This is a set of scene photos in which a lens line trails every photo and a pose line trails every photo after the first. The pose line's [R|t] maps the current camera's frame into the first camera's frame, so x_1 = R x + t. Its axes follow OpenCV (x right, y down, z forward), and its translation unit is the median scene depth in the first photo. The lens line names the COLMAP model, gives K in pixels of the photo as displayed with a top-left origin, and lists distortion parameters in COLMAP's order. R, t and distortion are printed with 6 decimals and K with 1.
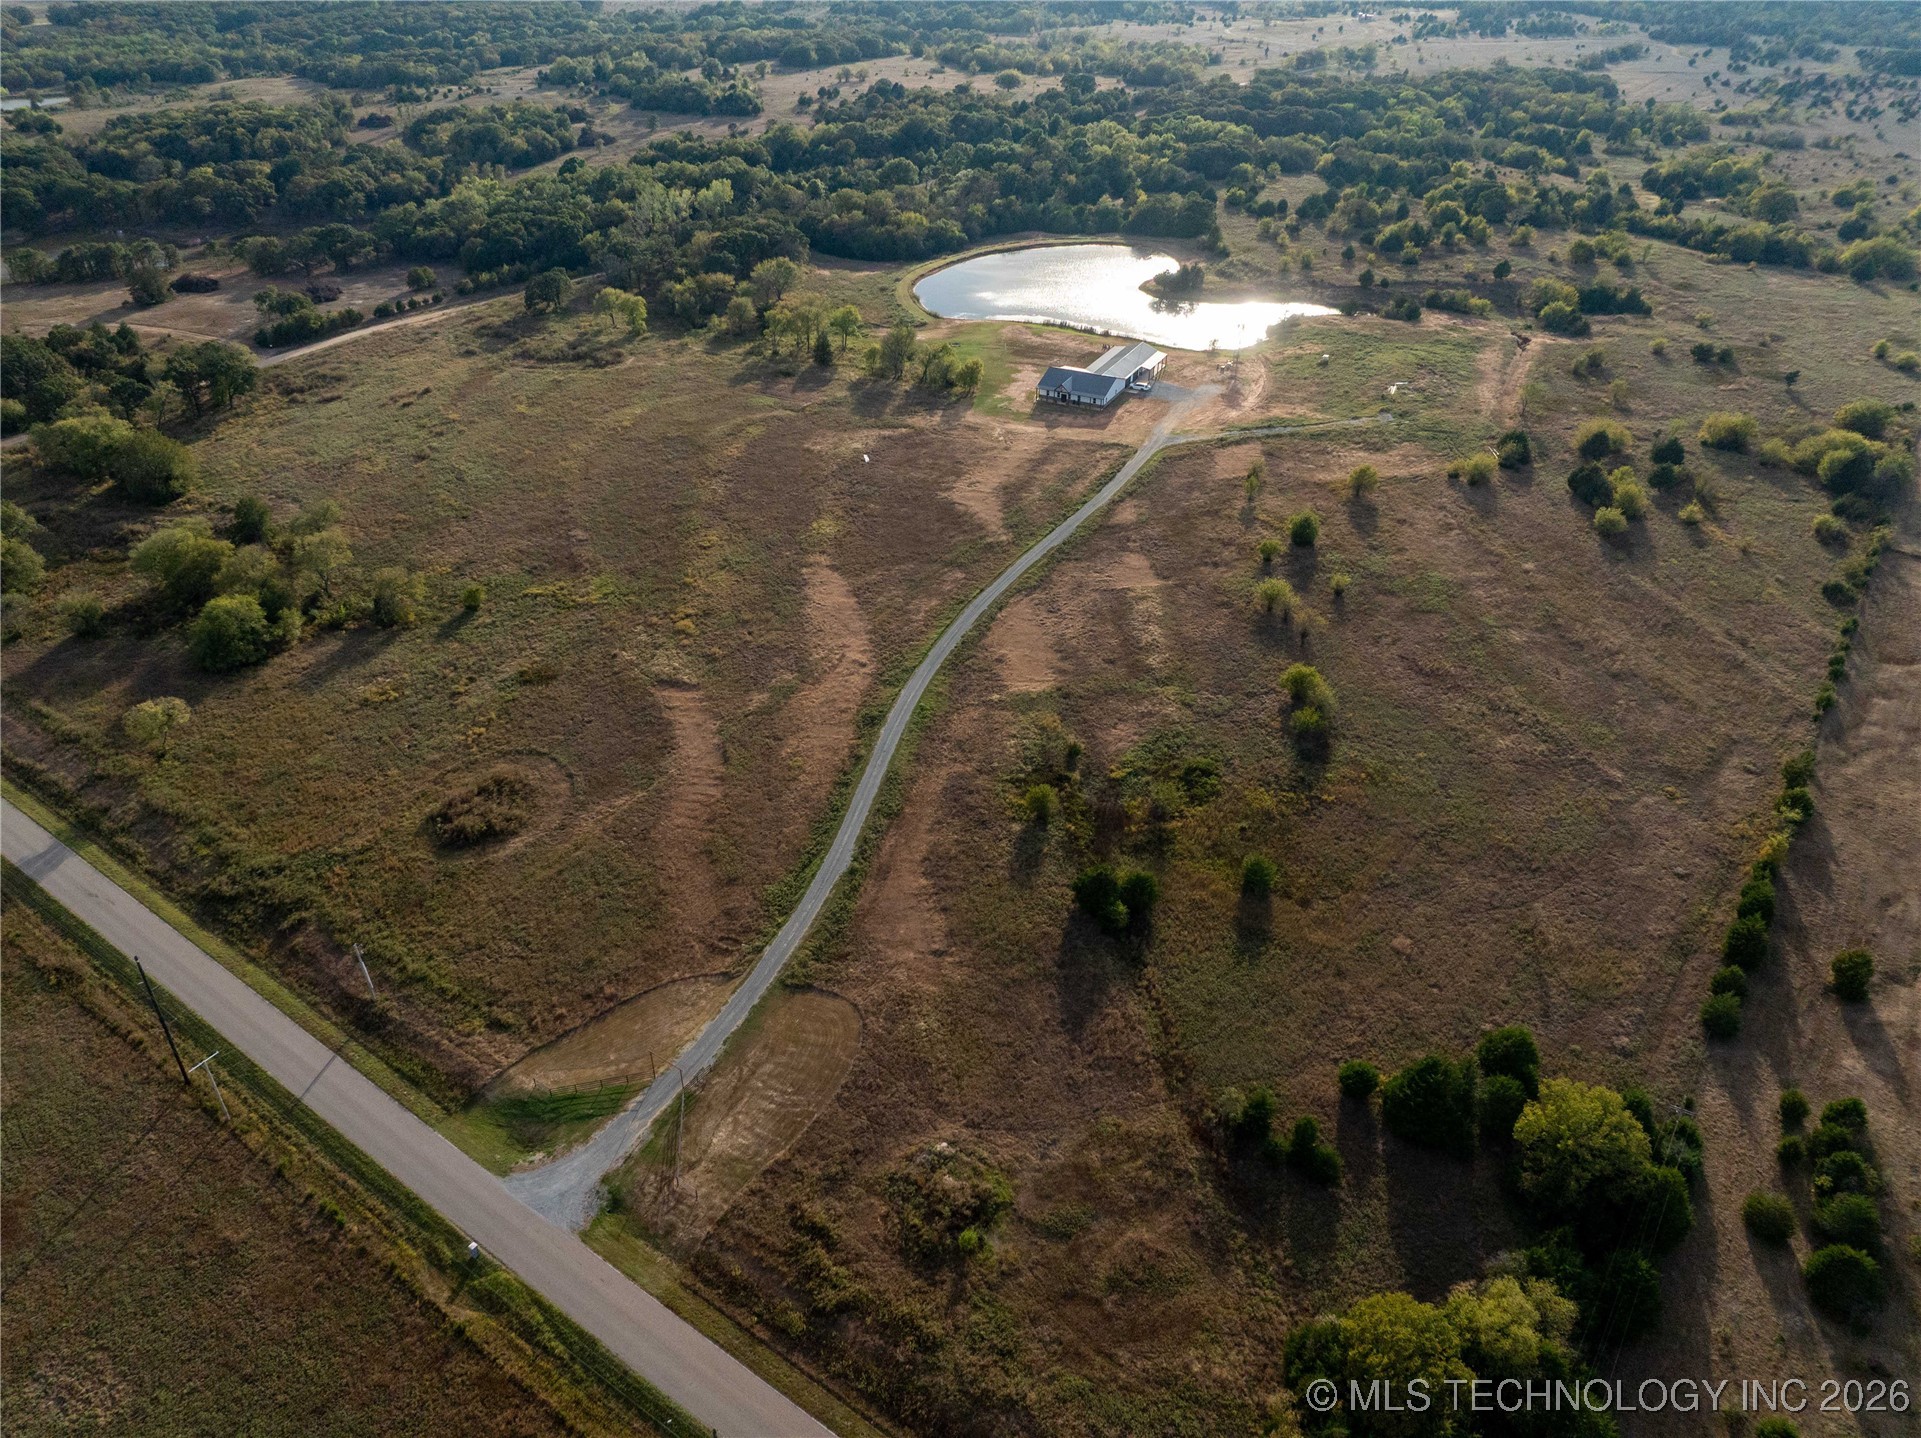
lens RADIAL K [[1354.8, 0, 960.5], [0, 1354.8, 719.0], [0, 0, 1]] dist [-0.060562, 0.035980]
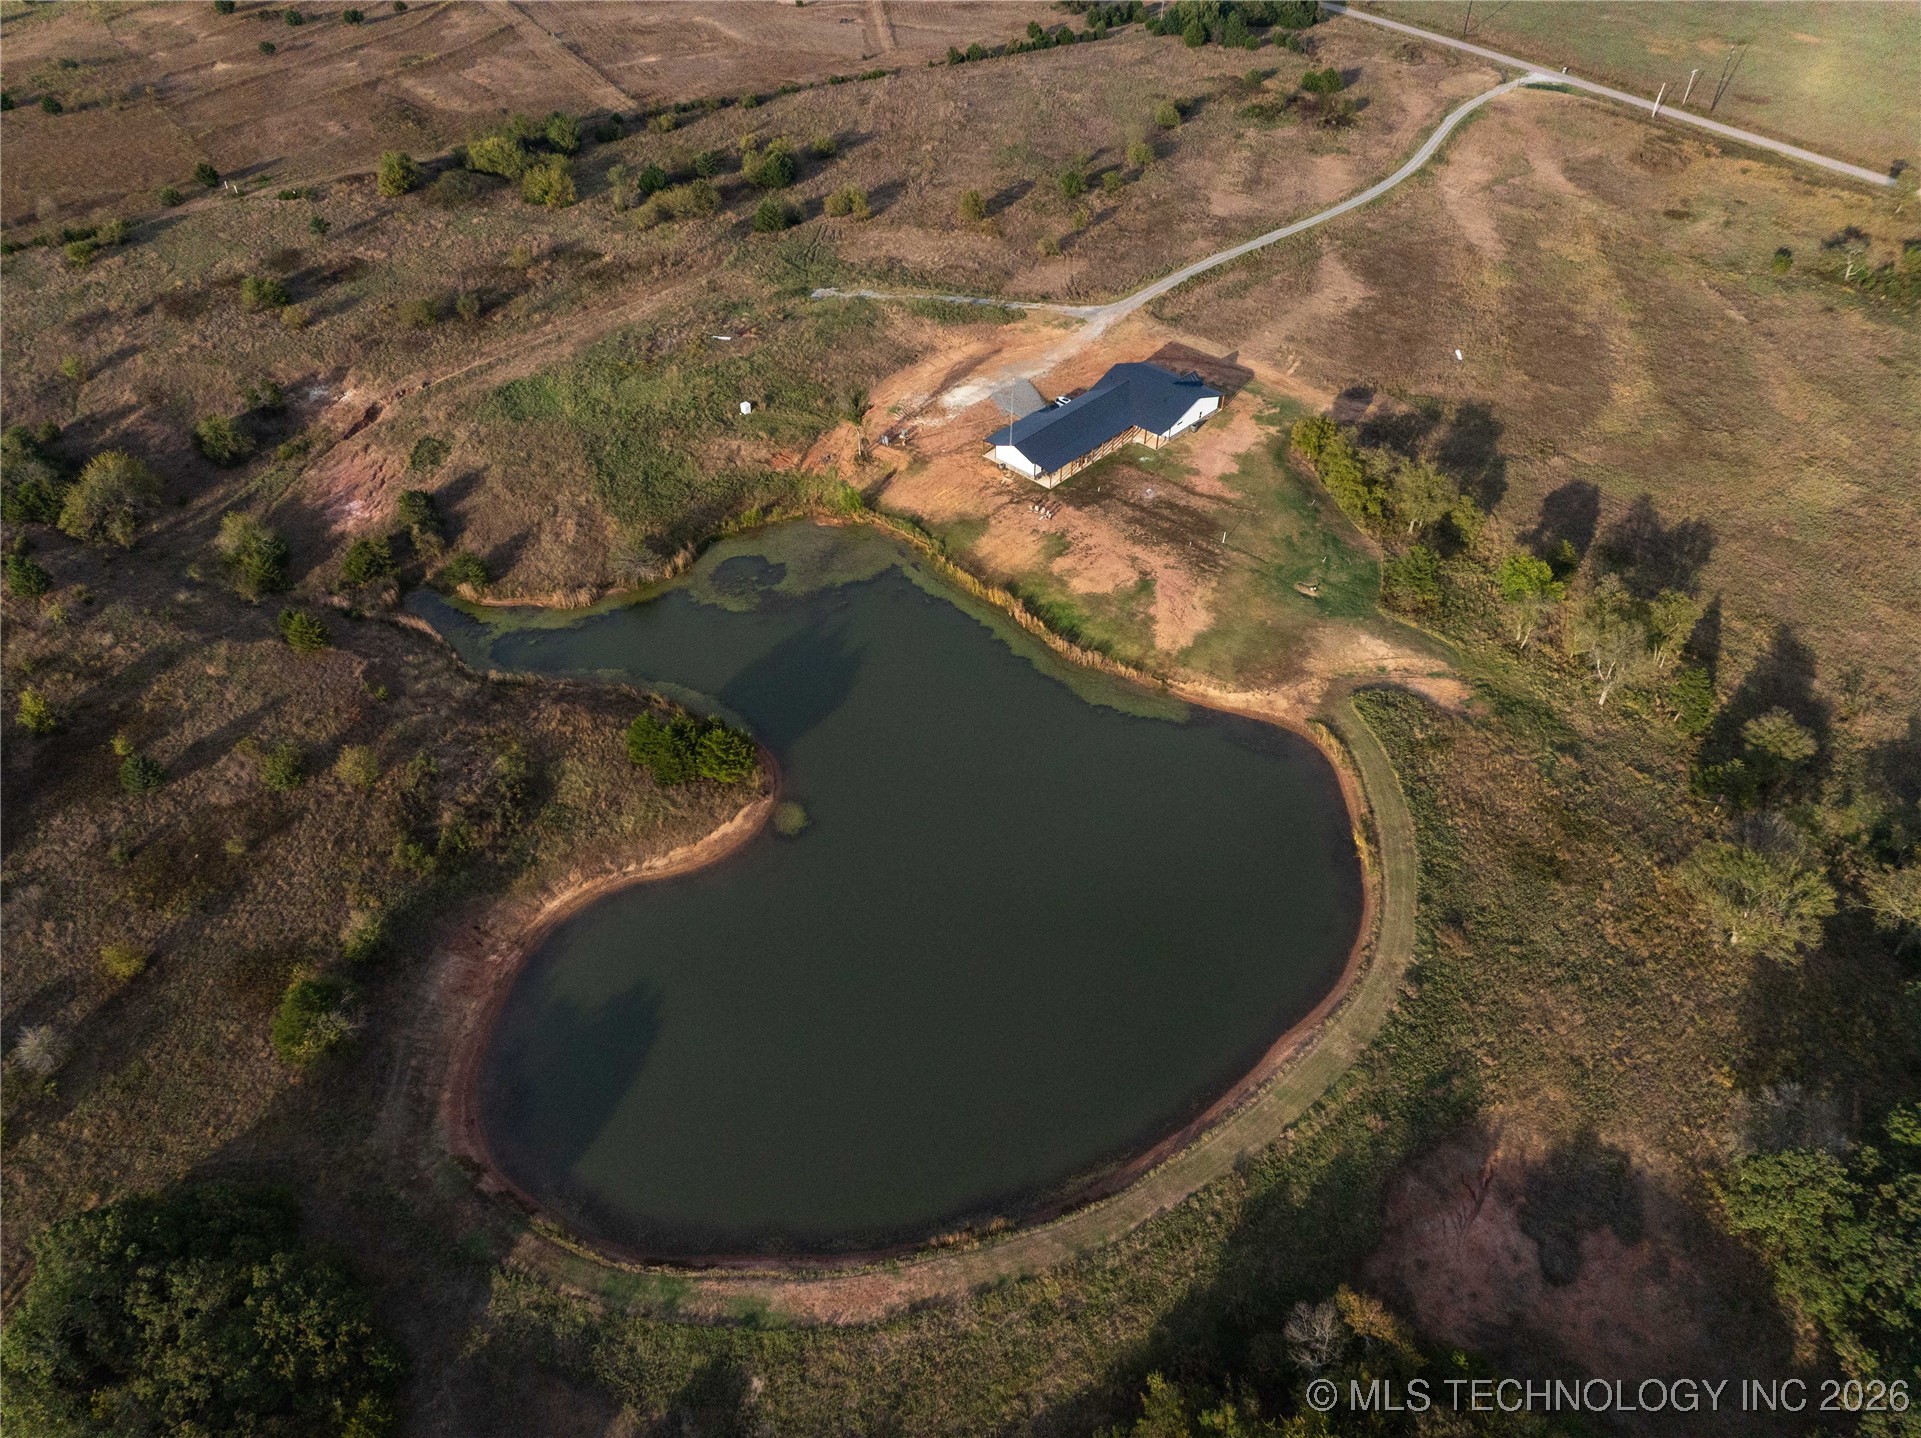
lens RADIAL K [[1370.7, 0, 959.4], [0, 1370.7, 715.5], [0, 0, 1]] dist [-0.032868, -0.009133]
pose [[-0.955398, -0.204235, 0.213312, 0.001613], [0.149398, 0.288813, 0.945657, -0.895210], [-0.254744, 0.935347, -0.245419, 1.366145]]
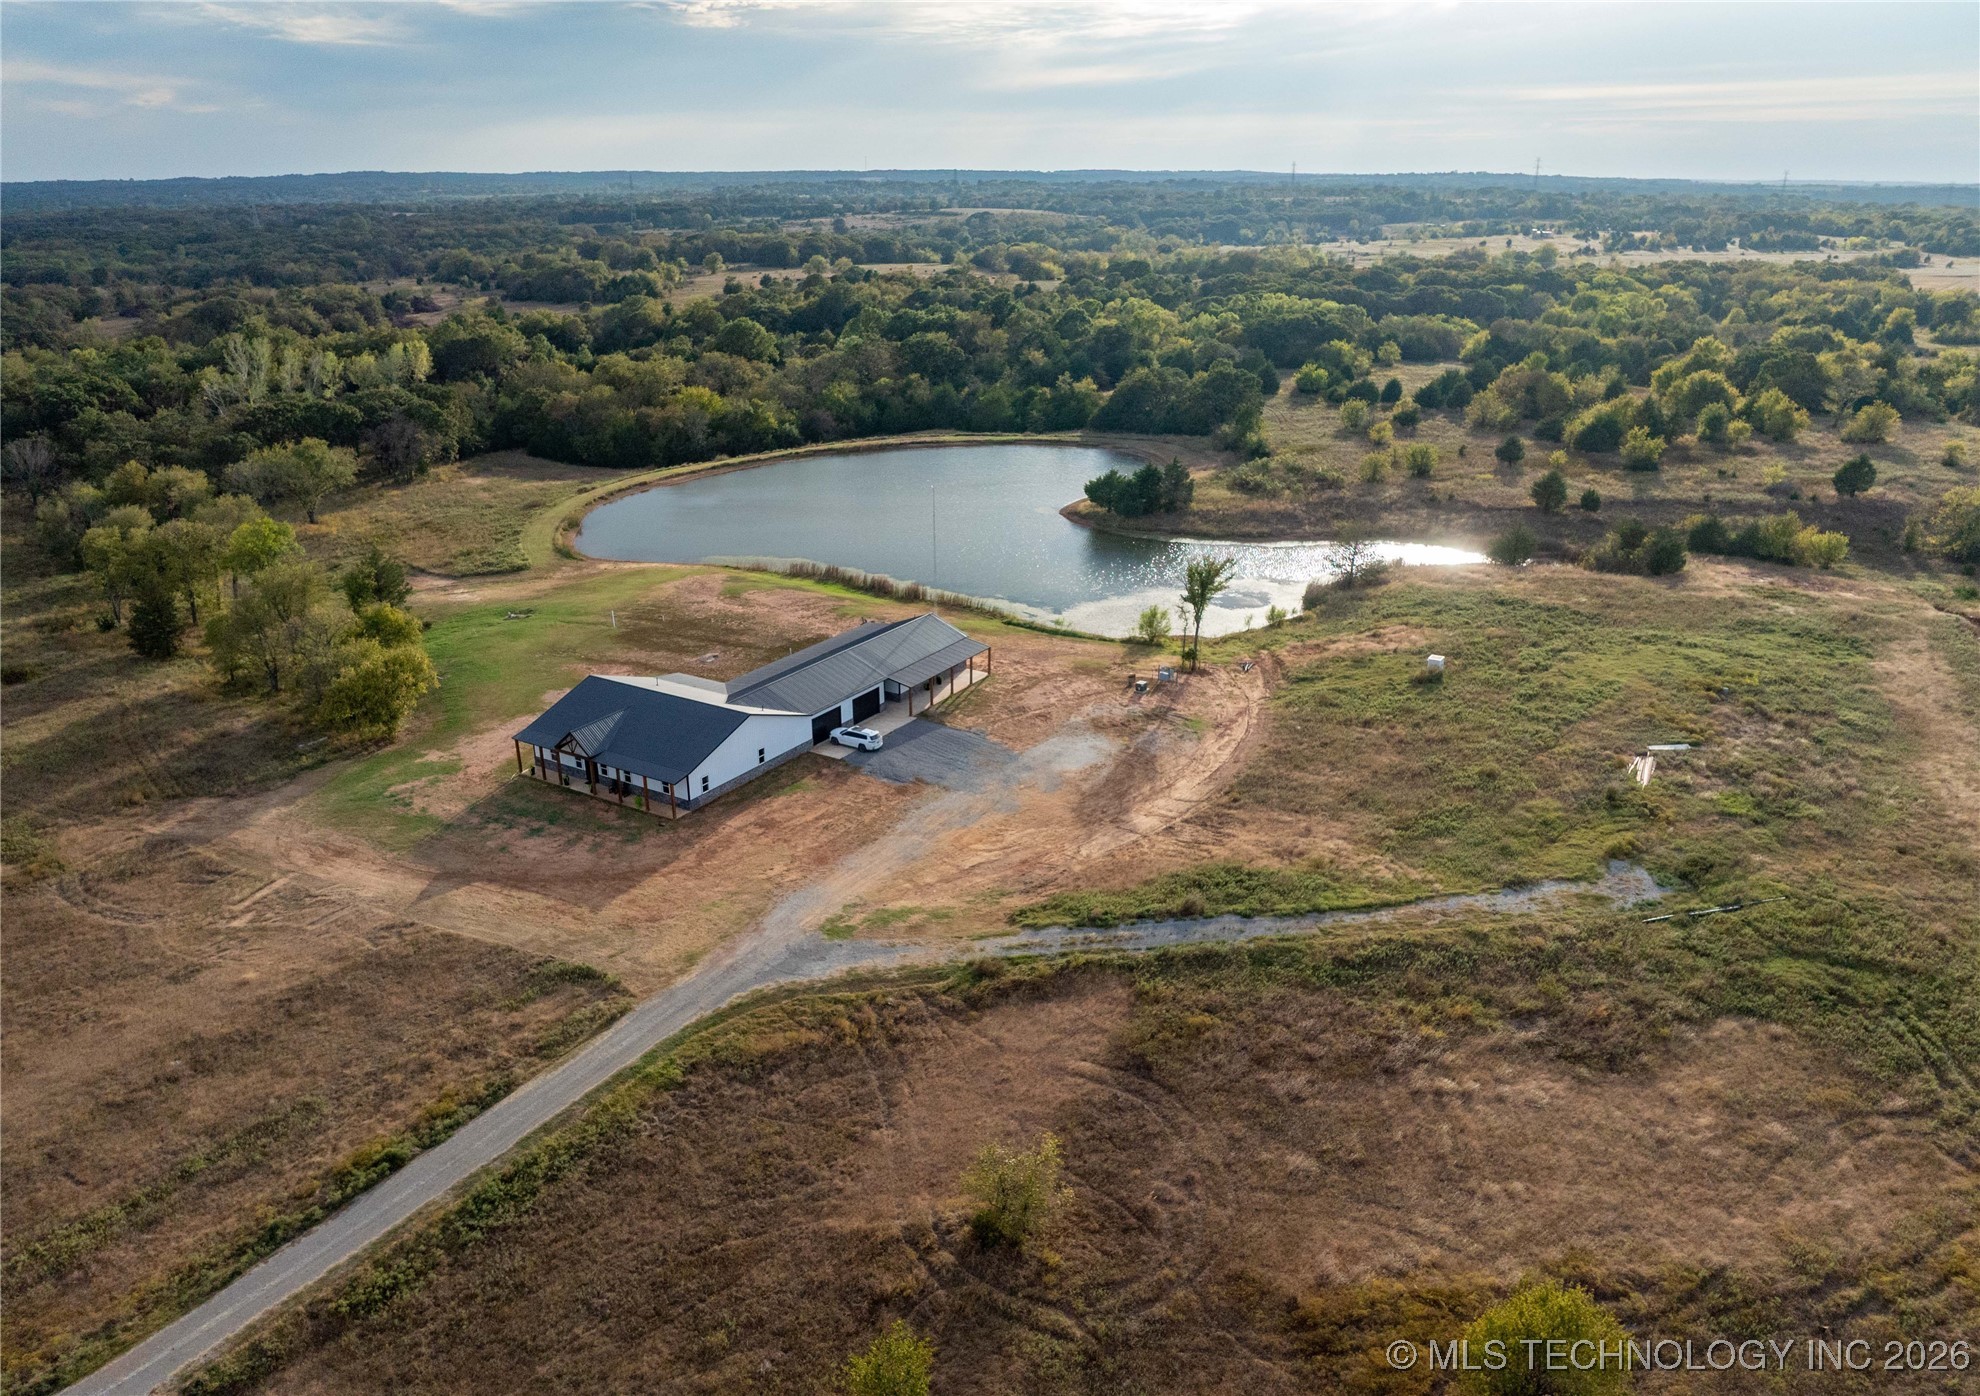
lens RADIAL K [[1431.4, 0, 996.4], [0, 1431.4, 700.0], [0, 0, 1]] dist [-0.037575, 0.002112]
pose [[0.995552, 0.025341, -0.090747, 0.203578], [-0.044622, 0.975100, -0.217231, -0.183835], [0.082982, 0.220314, 0.971893, 0.667866]]
